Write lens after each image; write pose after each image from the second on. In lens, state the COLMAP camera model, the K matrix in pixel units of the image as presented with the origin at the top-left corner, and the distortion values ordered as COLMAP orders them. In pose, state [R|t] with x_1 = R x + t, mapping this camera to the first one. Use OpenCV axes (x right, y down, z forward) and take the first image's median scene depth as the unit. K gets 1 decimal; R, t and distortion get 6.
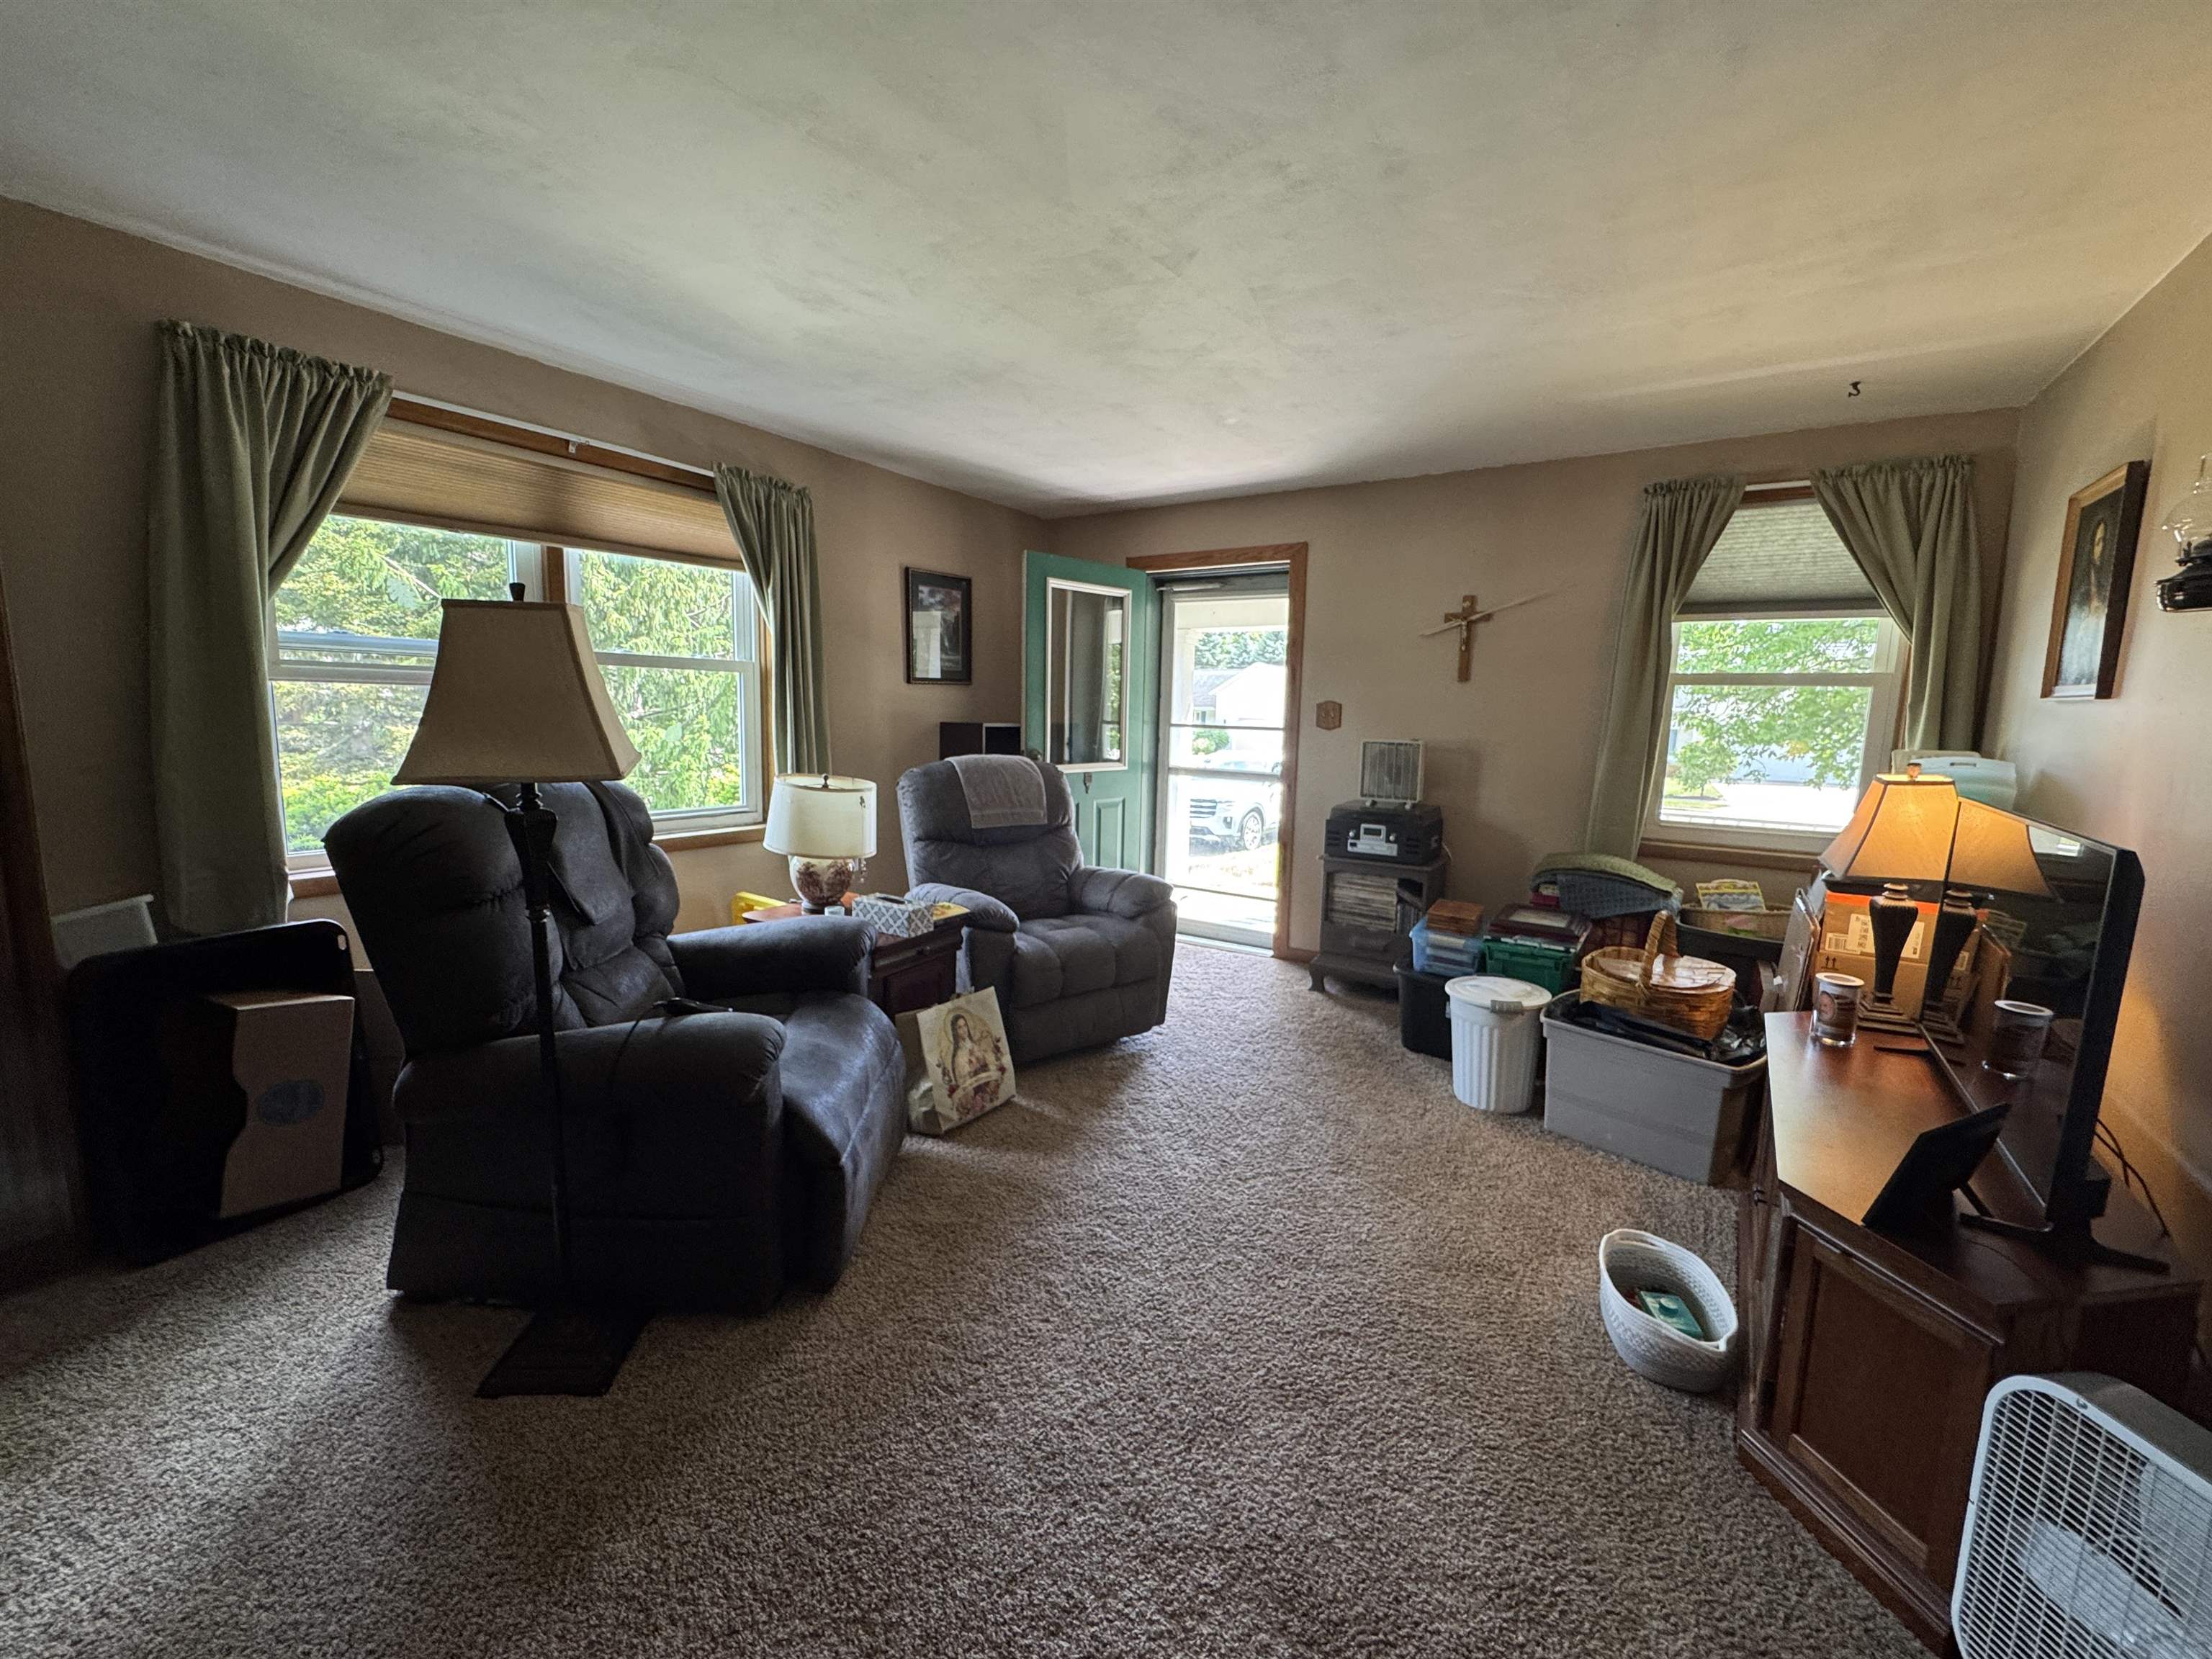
lens RADIAL K [[872.2, 0, 1107.6], [0, 872.2, 832.9], [0, 0, 1]] dist [-0.005863, 0.000178]
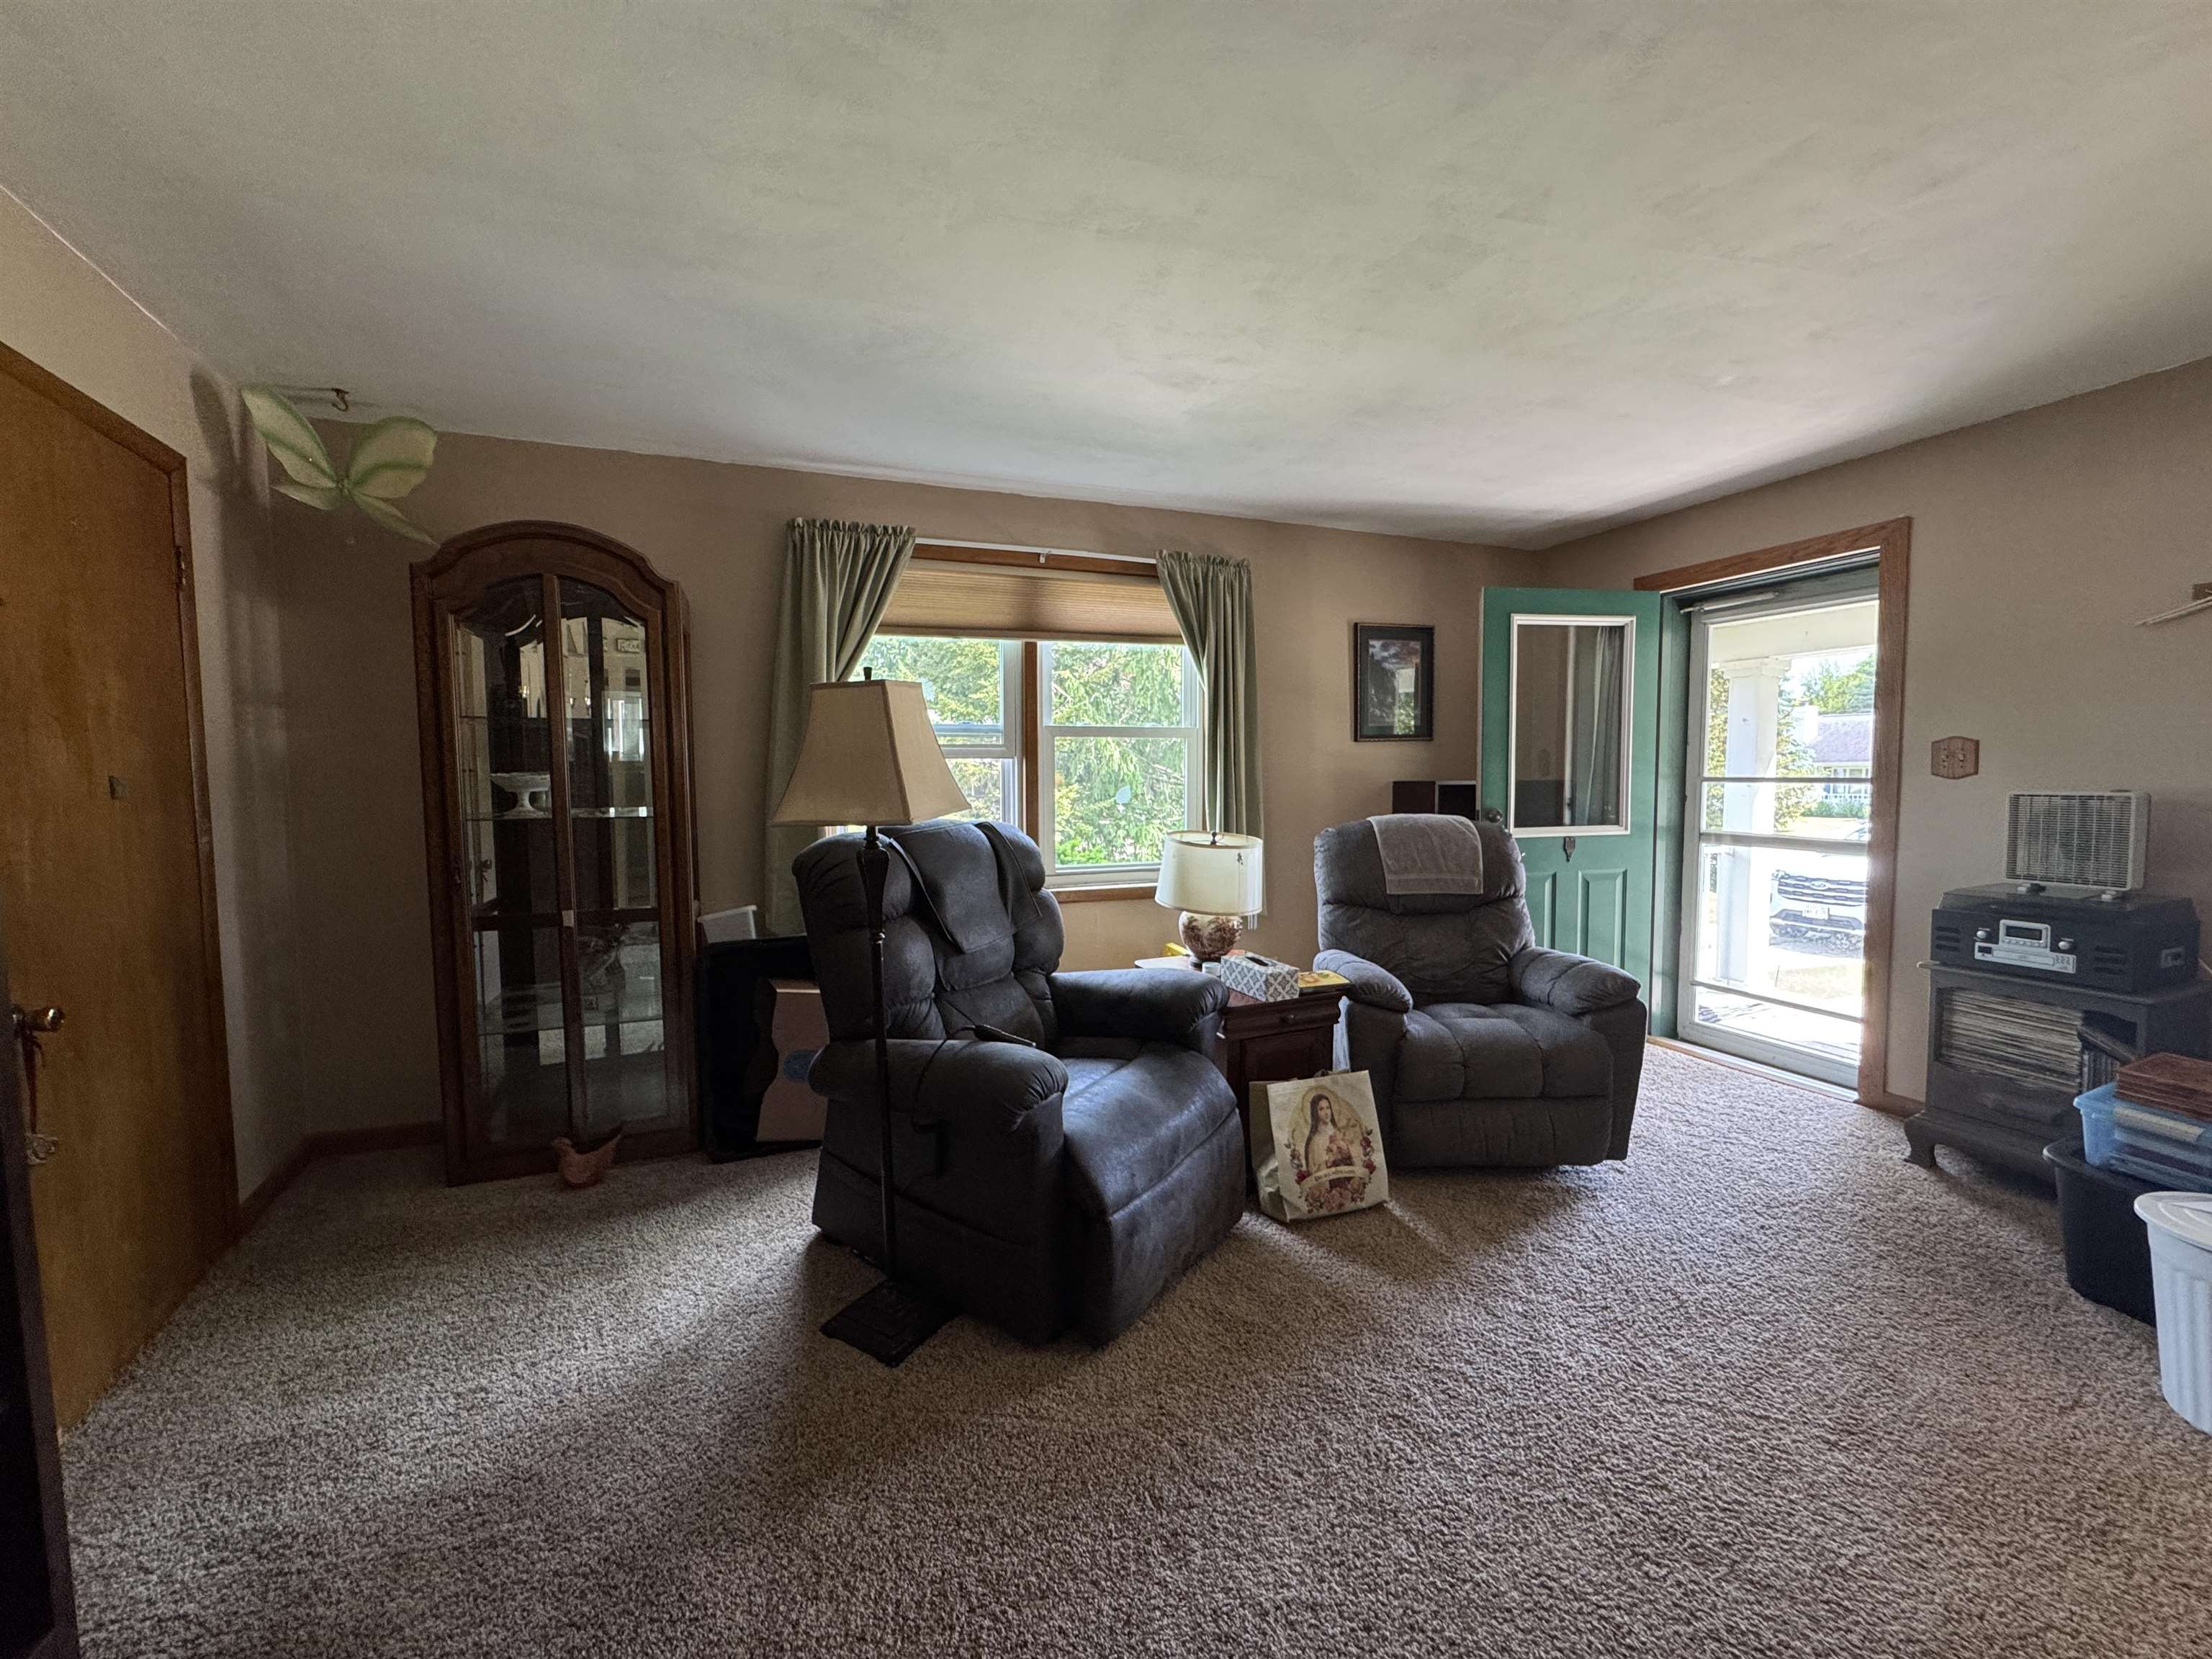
lens RADIAL K [[872.2, 0, 1107.6], [0, 872.2, 832.9], [0, 0, 1]] dist [-0.005863, 0.000178]
pose [[0.812743, 0.011862, -0.582502, 0.164125], [-0.056451, 0.996692, -0.058468, 0.001358], [0.579882, 0.080402, 0.810724, 0.102082]]
